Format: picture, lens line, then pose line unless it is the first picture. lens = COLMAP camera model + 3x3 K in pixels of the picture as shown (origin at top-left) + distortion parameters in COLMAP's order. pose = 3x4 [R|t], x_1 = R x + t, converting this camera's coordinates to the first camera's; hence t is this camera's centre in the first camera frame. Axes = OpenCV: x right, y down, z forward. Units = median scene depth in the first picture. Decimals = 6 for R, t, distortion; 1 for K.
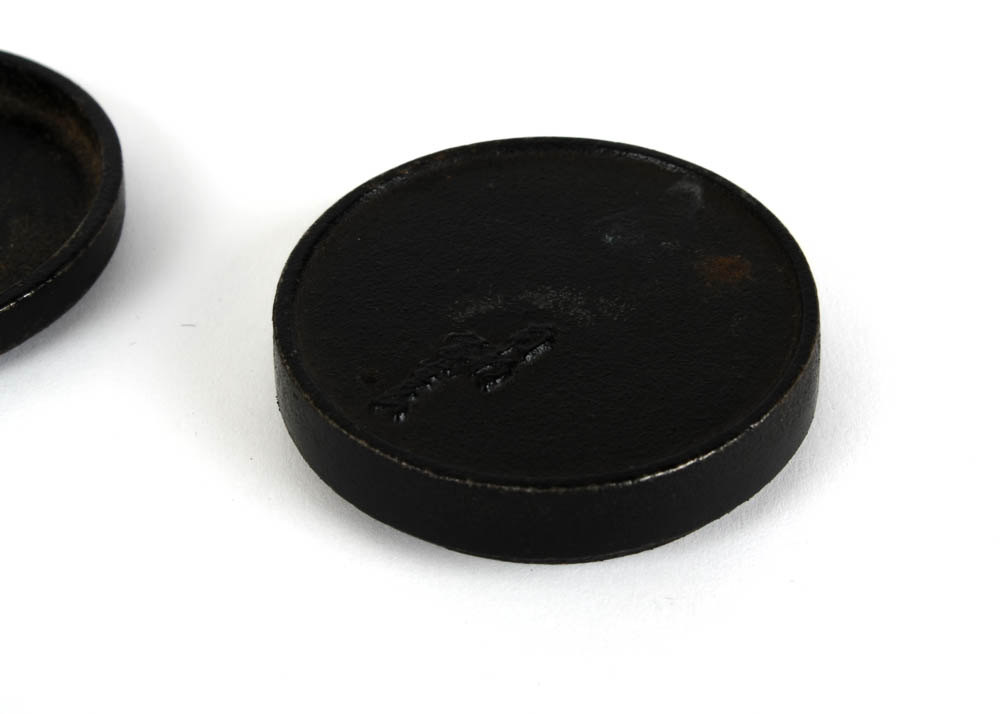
lens RADIAL K [[2317.5, 0, 500.2], [0, 2317.5, 357.6], [0, 0, 1]] dist [0.003239, 0.000000]
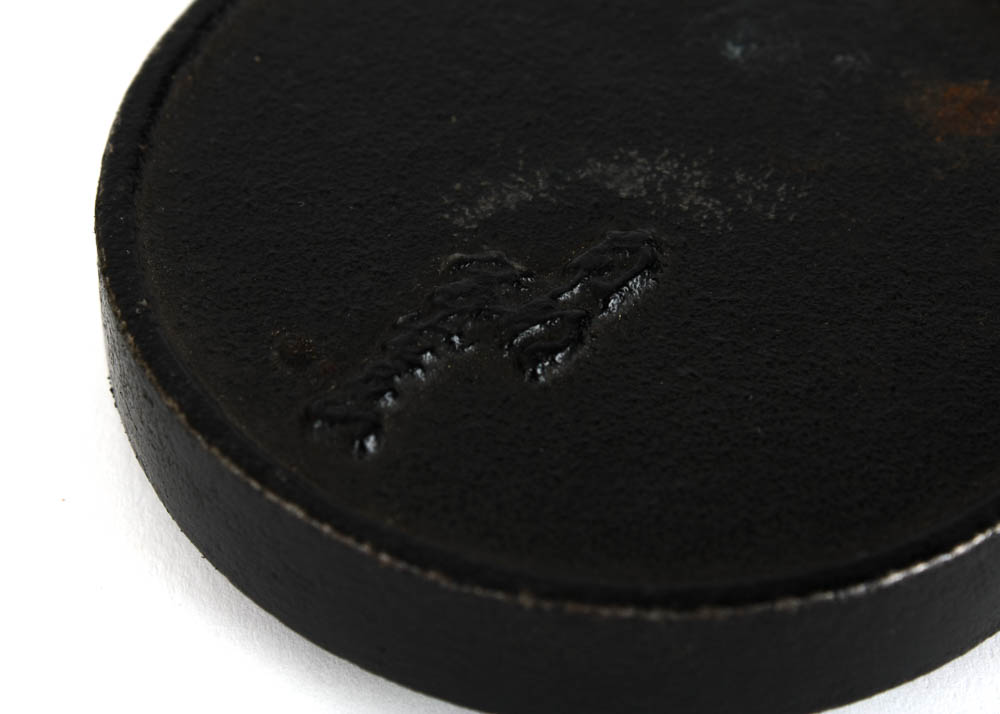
lens RADIAL K [[2317.5, 0, 496.3], [0, 2317.5, 356.3], [0, 0, 1]] dist [0.003239, 0.000000]
pose [[0.997430, -0.025337, 0.067013, -0.046843], [0.017240, 0.992773, 0.118760, -0.048696], [-0.069538, -0.117299, 0.990659, 0.503594]]
